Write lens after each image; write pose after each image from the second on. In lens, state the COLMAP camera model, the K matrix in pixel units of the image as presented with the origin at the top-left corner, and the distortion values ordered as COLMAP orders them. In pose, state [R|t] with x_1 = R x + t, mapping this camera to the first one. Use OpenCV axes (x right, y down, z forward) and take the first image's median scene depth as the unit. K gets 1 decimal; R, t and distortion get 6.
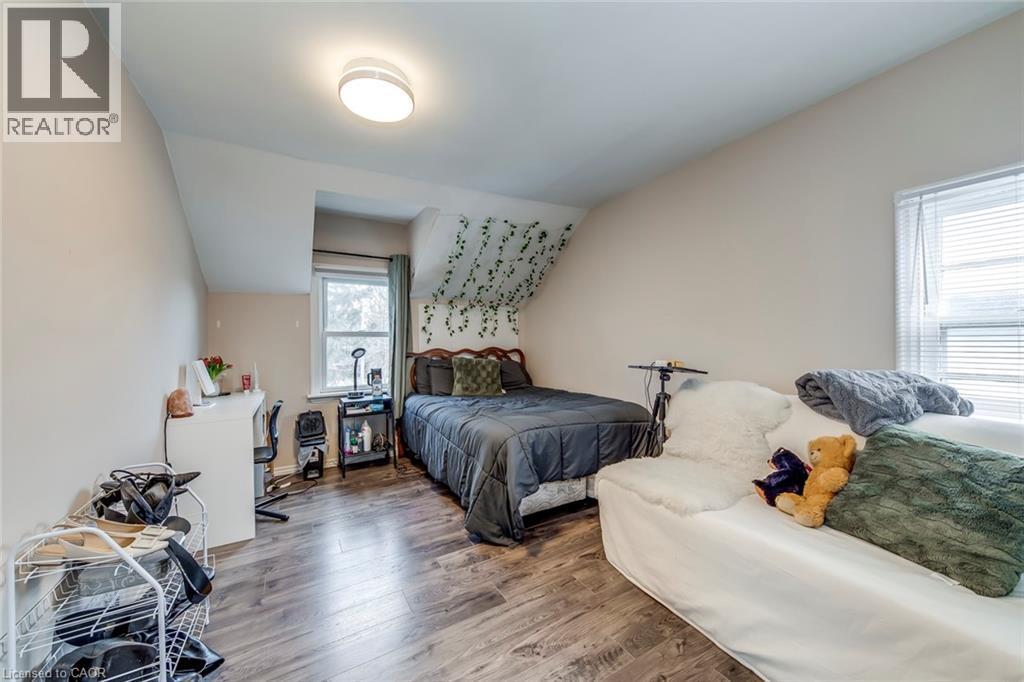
lens RADIAL K [[391.9, 0, 512.0], [0, 391.9, 341.0], [0, 0, 1]] dist [0.007114, -0.000329]
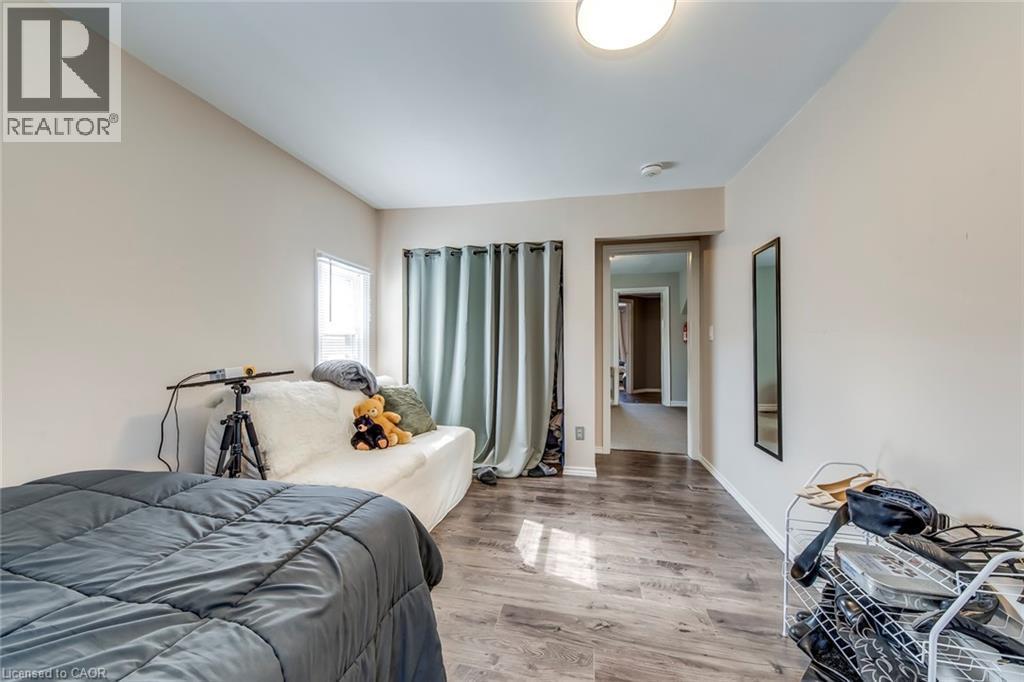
lens RADIAL K [[391.9, 0, 512.0], [0, 391.9, 341.0], [0, 0, 1]] dist [0.007114, -0.000329]
pose [[-0.764447, 0.009792, 0.644612, -0.636173], [0.004350, 0.999940, -0.010031, 0.013471], [-0.644672, -0.004864, -0.764444, 1.653733]]
